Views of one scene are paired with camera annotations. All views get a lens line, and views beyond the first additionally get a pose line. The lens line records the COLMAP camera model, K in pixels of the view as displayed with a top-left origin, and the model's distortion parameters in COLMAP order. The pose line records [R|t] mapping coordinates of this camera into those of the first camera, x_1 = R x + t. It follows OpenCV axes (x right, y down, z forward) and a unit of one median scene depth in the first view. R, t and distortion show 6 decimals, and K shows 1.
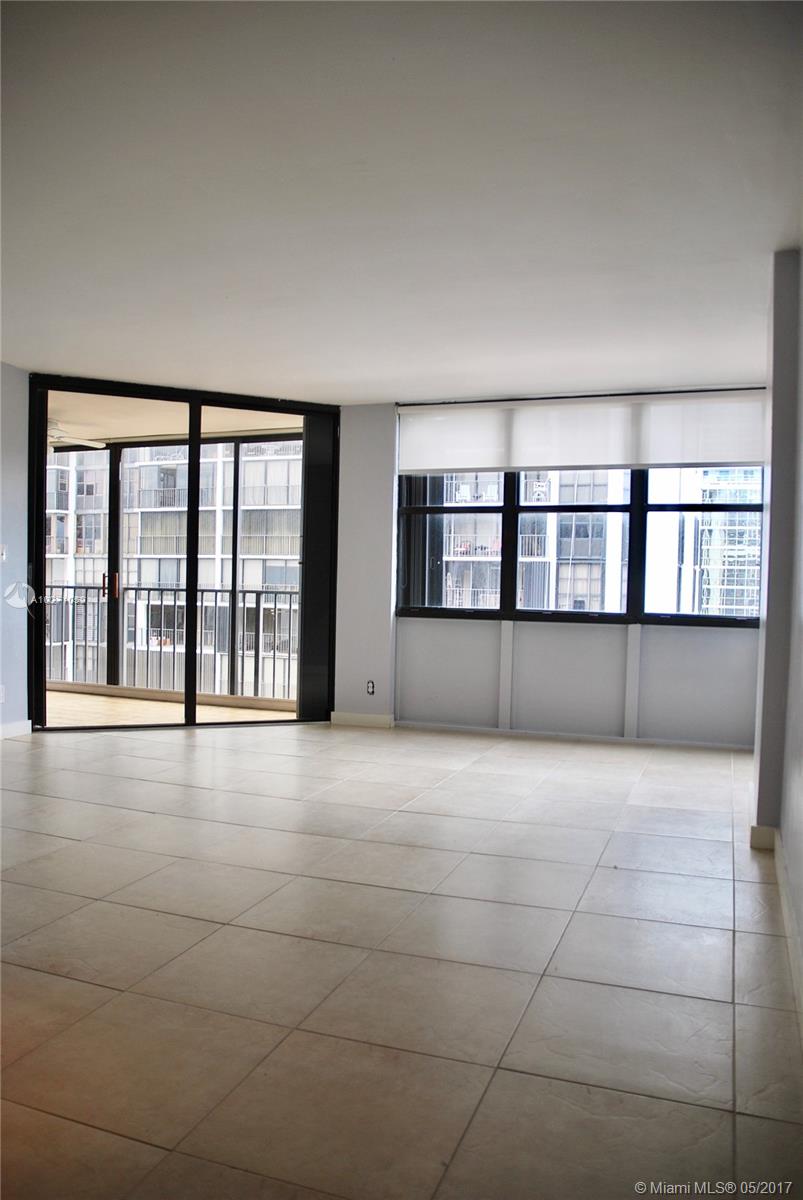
lens RADIAL K [[870.2, 0, 402.8], [0, 870.2, 629.0], [0, 0, 1]] dist [-0.130225, 0.072821]
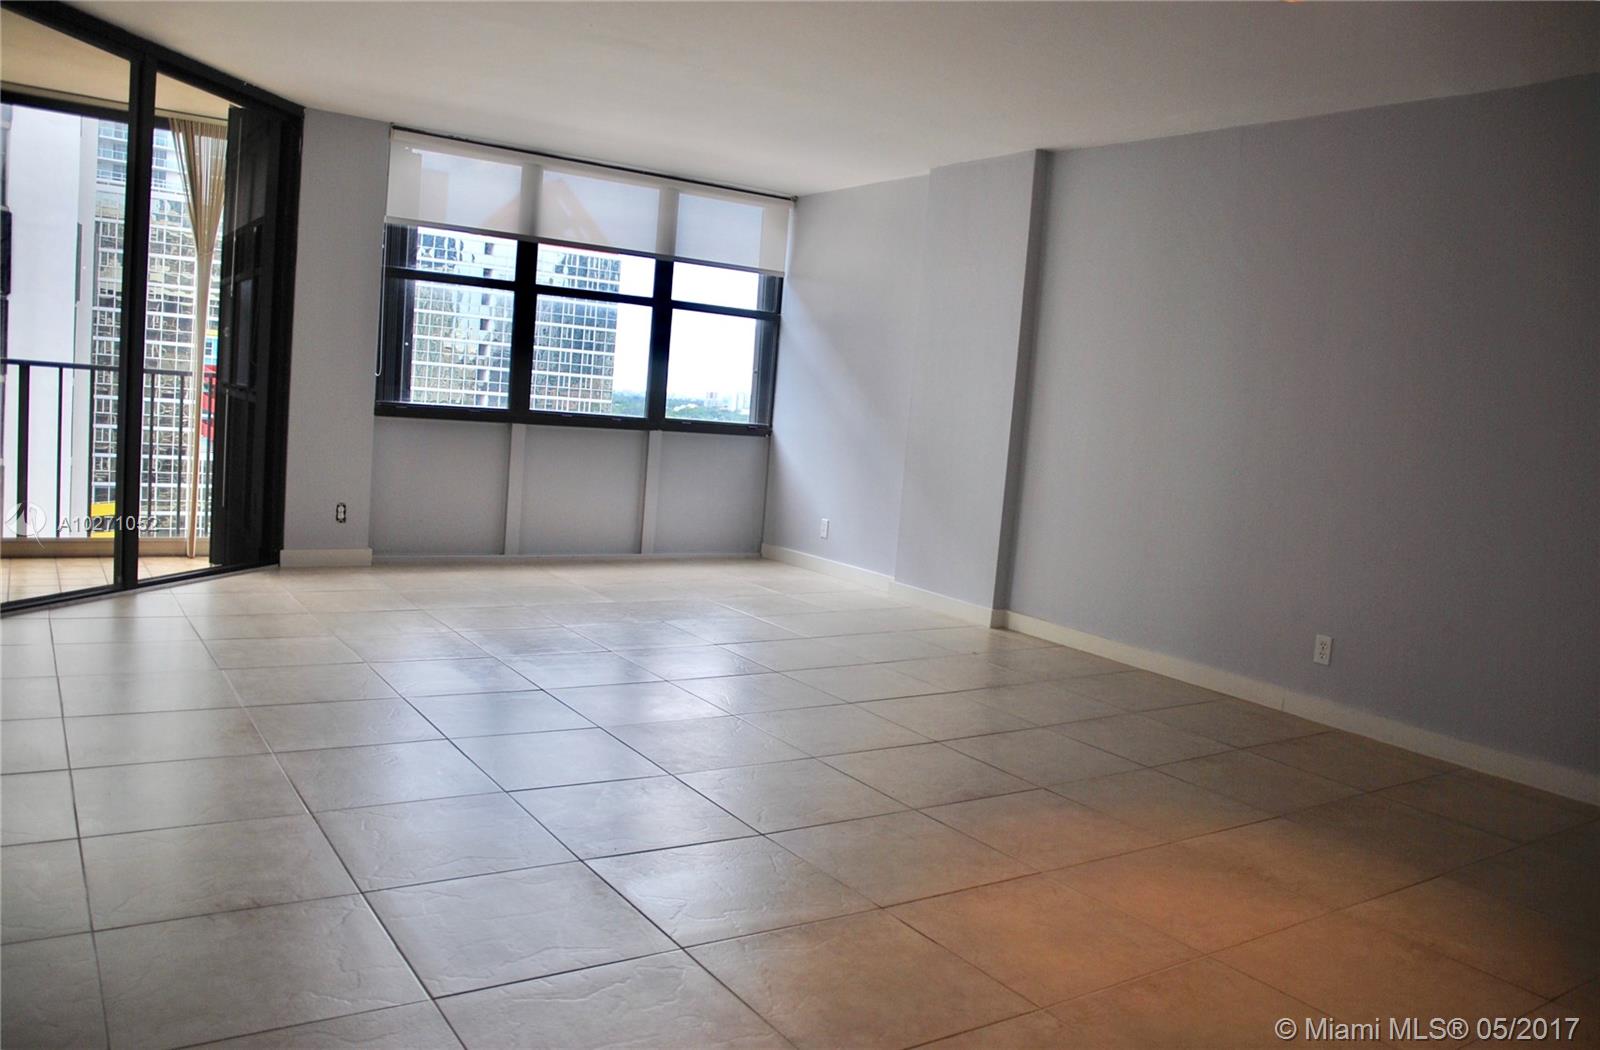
lens RADIAL K [[1200.8, 0, 800.0], [0, 1200.8, 525.0], [0, 0, 1]] dist [-0.126695, 0.115624]
pose [[0.580961, -0.057411, 0.811904, -0.613110], [-0.028953, 0.995420, 0.091106, -0.023408], [-0.813417, -0.076436, 0.576638, 0.118517]]
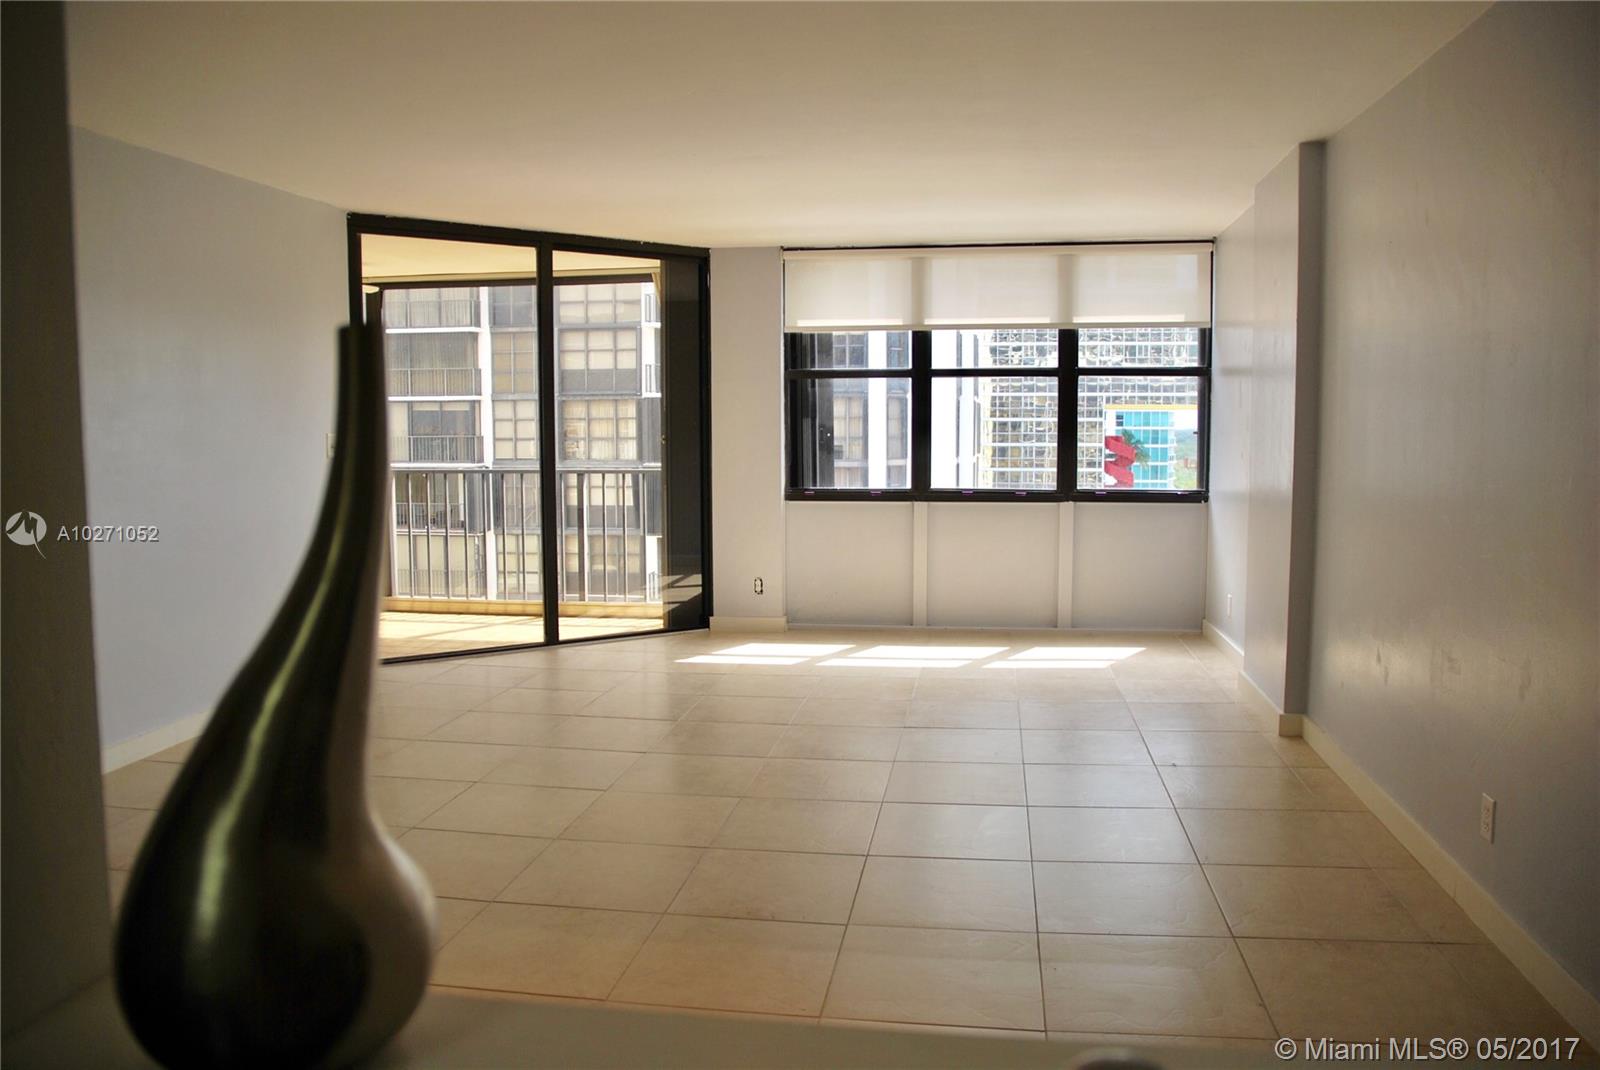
lens RADIAL K [[1160.2, 0, 800.0], [0, 1160.2, 535.0], [0, 0, 1]] dist [-0.130225, 0.072821]
pose [[0.979909, -0.043727, 0.194592, -0.213574], [0.034564, 0.998139, 0.050238, -0.036989], [-0.196427, -0.042503, 0.979597, -0.108458]]
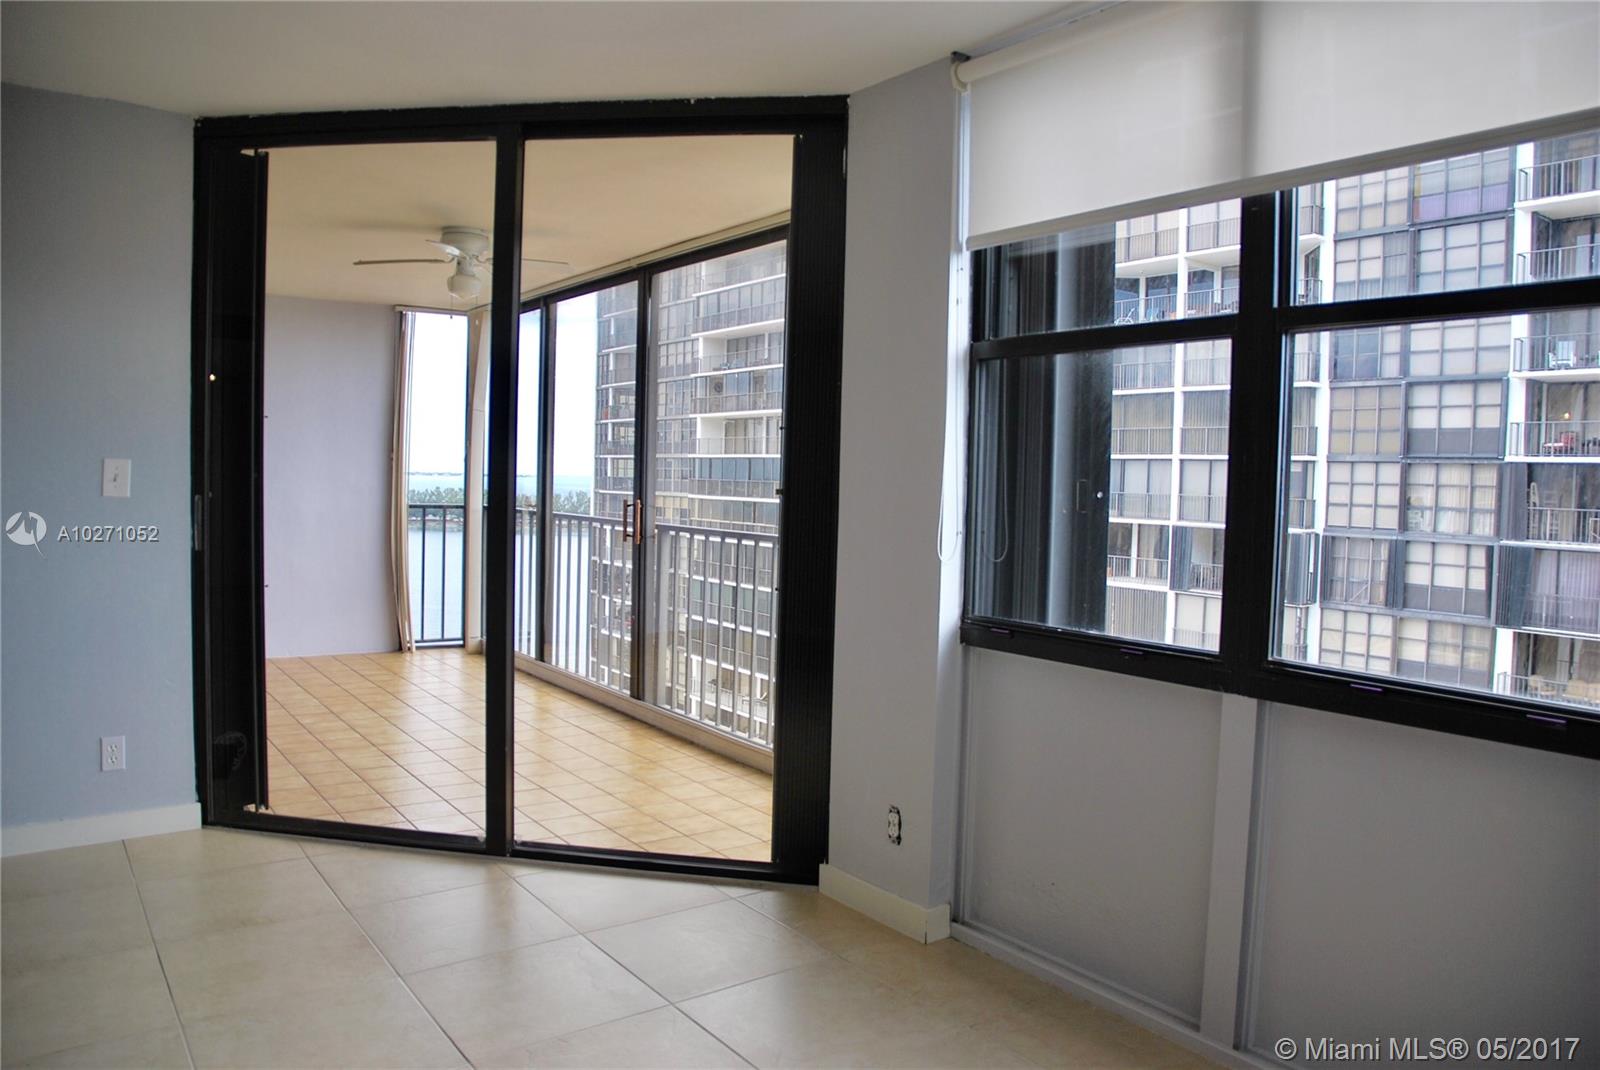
lens RADIAL K [[1102.5, 0, 821.5], [0, 1102.5, 531.4], [0, 0, 1]] dist [-0.129798, 0.061339]
pose [[0.842704, 0.026698, -0.537715, 0.186432], [-0.034403, 0.999399, -0.004297, -0.056354], [0.537277, 0.022120, 0.843116, 0.579372]]
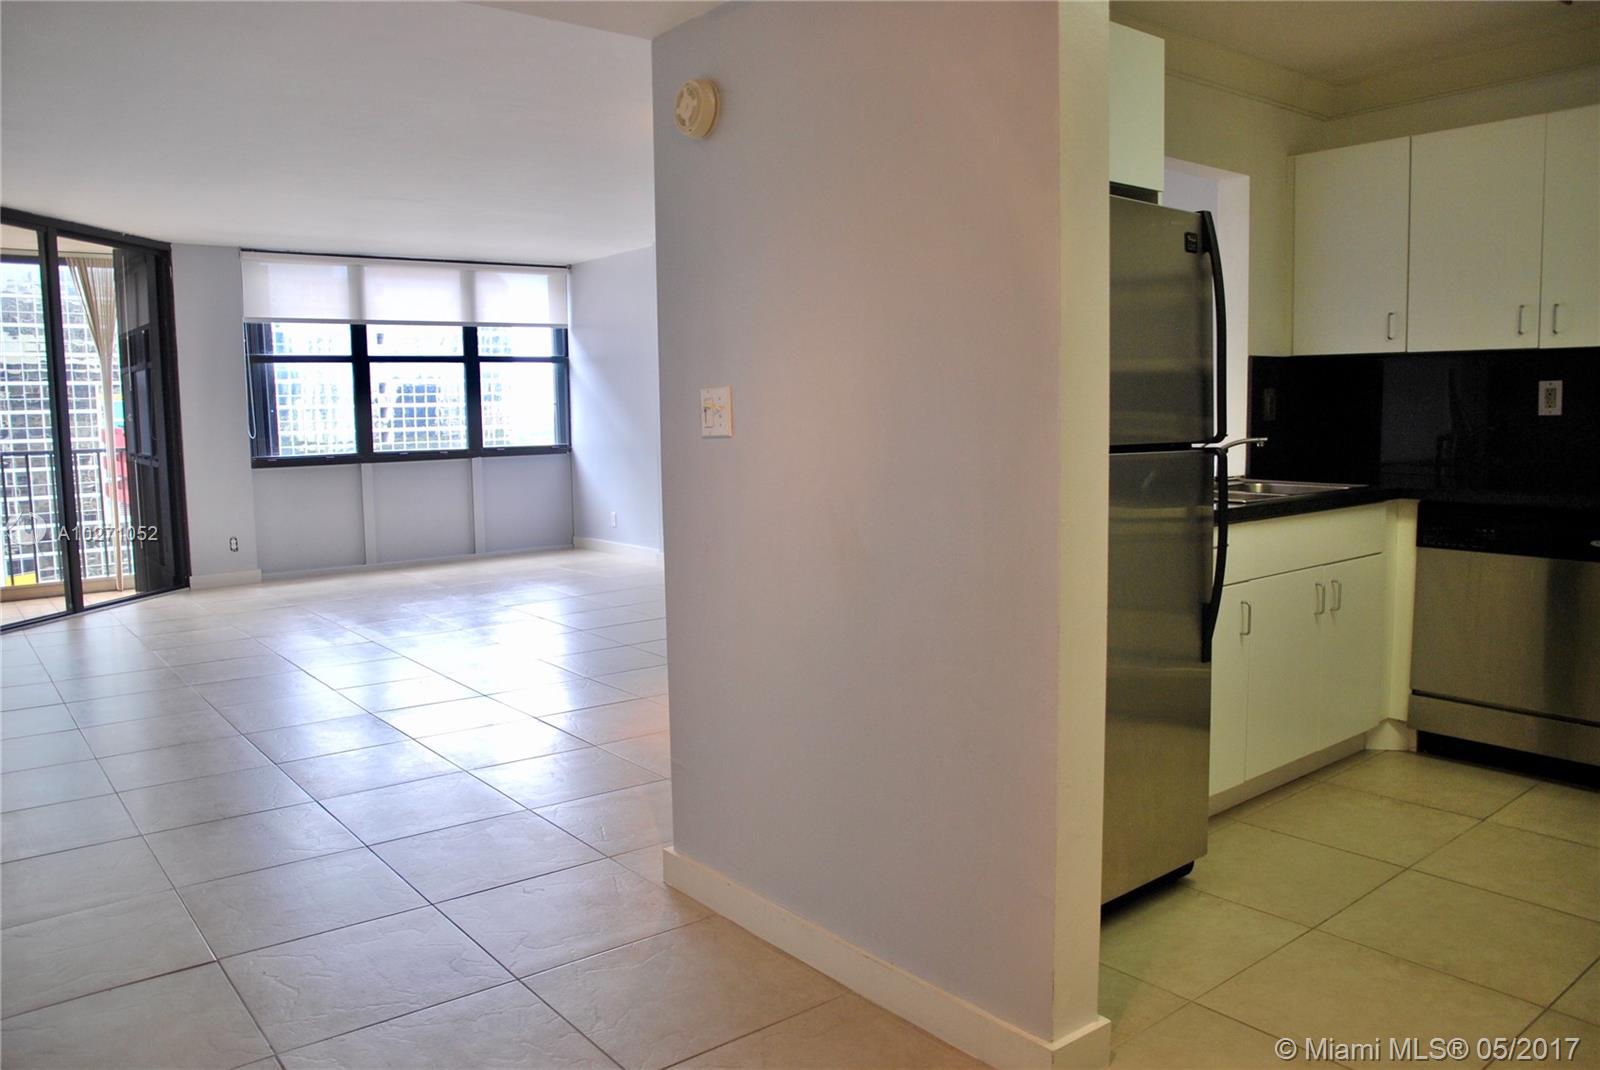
lens RADIAL K [[1179.6, 0, 800.0], [0, 1179.6, 535.0], [0, 0, 1]] dist [-0.098444, 0.074080]
pose [[0.518805, -0.122037, 0.846137, -0.790946], [0.067055, 0.992518, 0.102034, -0.031153], [-0.852259, 0.003802, 0.523106, -0.203233]]
